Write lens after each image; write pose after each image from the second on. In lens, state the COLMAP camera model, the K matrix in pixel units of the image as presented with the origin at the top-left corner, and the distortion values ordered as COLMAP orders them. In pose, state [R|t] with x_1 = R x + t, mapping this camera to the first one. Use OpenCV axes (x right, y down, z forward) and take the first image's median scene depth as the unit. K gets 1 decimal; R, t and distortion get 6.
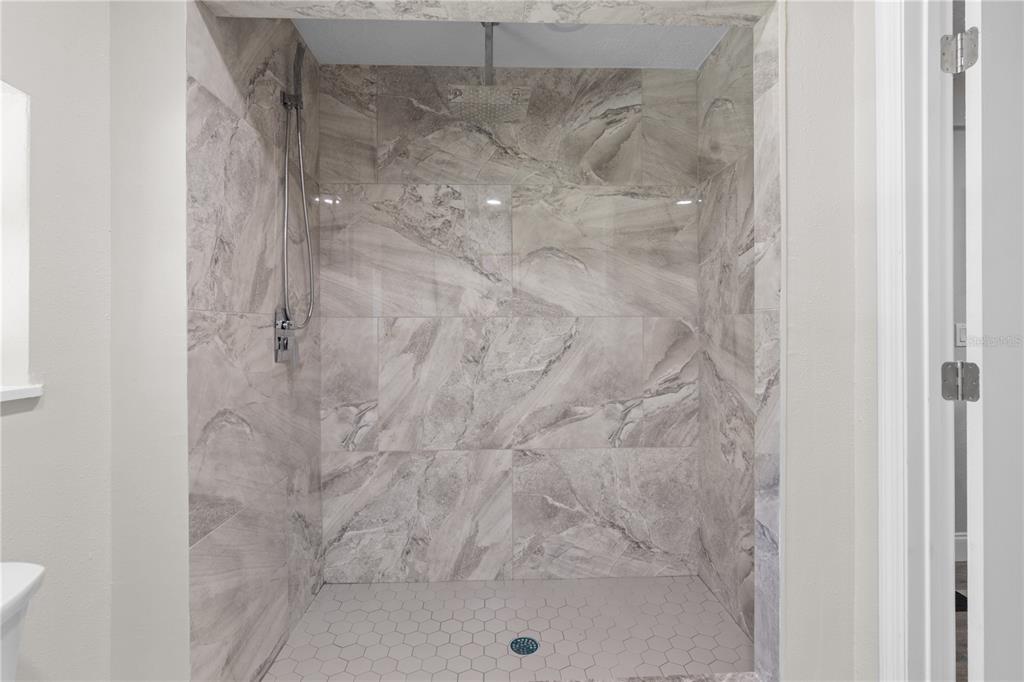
lens RADIAL K [[509.5, 0, 517.5], [0, 509.5, 323.6], [0, 0, 1]] dist [-0.001097, 0.000360]
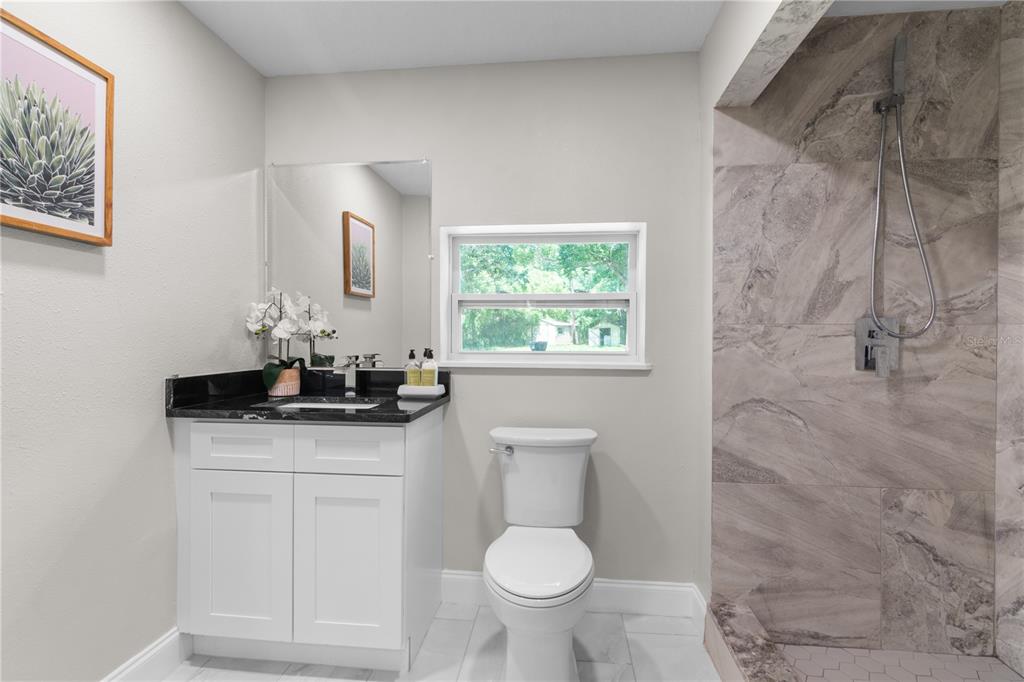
lens RADIAL K [[491.2, 0, 513.6], [0, 491.2, 338.0], [0, 0, 1]] dist [0.000542, 0.001498]
pose [[-0.171463, 0.005519, -0.985175, 0.533681], [0.003789, 0.999981, 0.004942, 0.002251], [0.985183, -0.002885, -0.171481, 0.402132]]
